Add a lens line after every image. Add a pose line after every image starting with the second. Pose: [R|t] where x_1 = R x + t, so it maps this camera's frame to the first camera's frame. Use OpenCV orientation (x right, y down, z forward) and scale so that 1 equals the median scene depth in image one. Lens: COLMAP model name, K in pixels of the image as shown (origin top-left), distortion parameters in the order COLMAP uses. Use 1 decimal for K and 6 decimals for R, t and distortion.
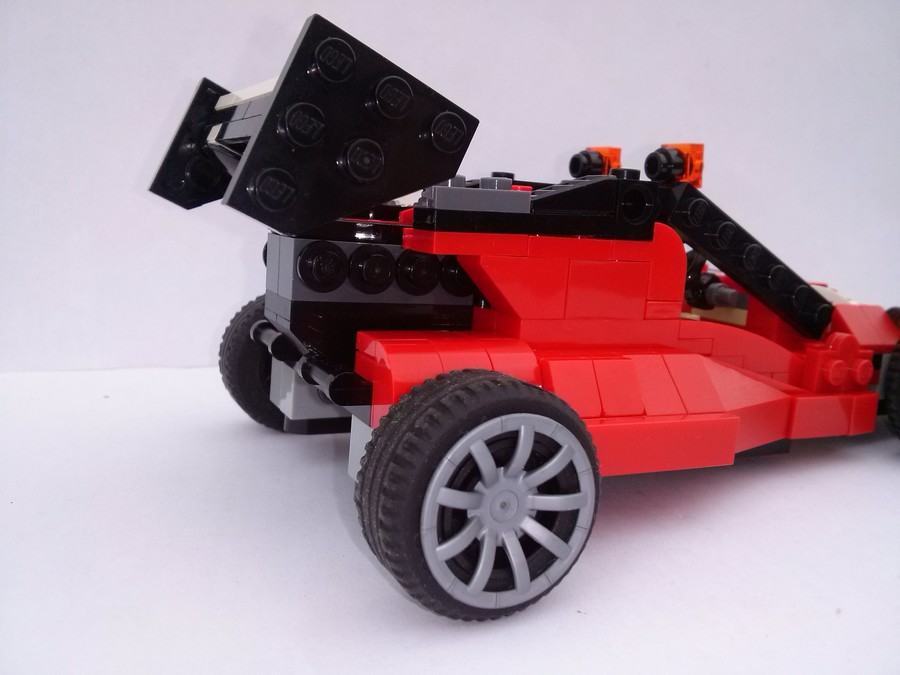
lens RADIAL K [[858.0, 0, 450.0], [0, 858.0, 337.5], [0, 0, 1]] dist [0.013858, -0.004434]
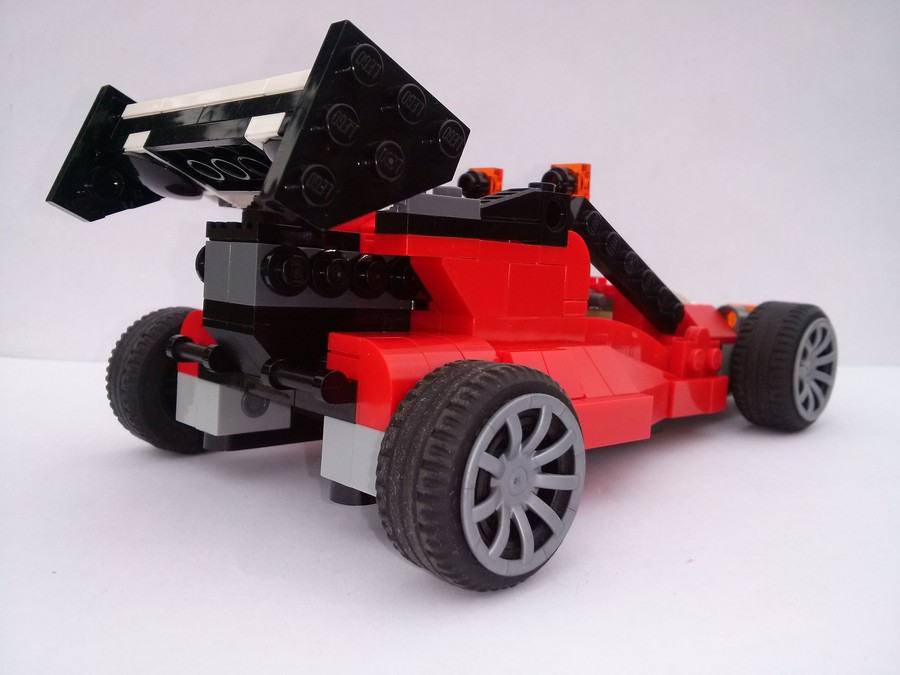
lens RADIAL K [[850.7, 0, 447.2], [0, 850.7, 327.0], [0, 0, 1]] dist [0.060417, -0.000877]
pose [[0.951058, -0.036577, 0.306840, -0.267308], [0.054738, 0.997208, -0.050790, 0.042058], [-0.304125, 0.065100, 0.950405, -0.010653]]
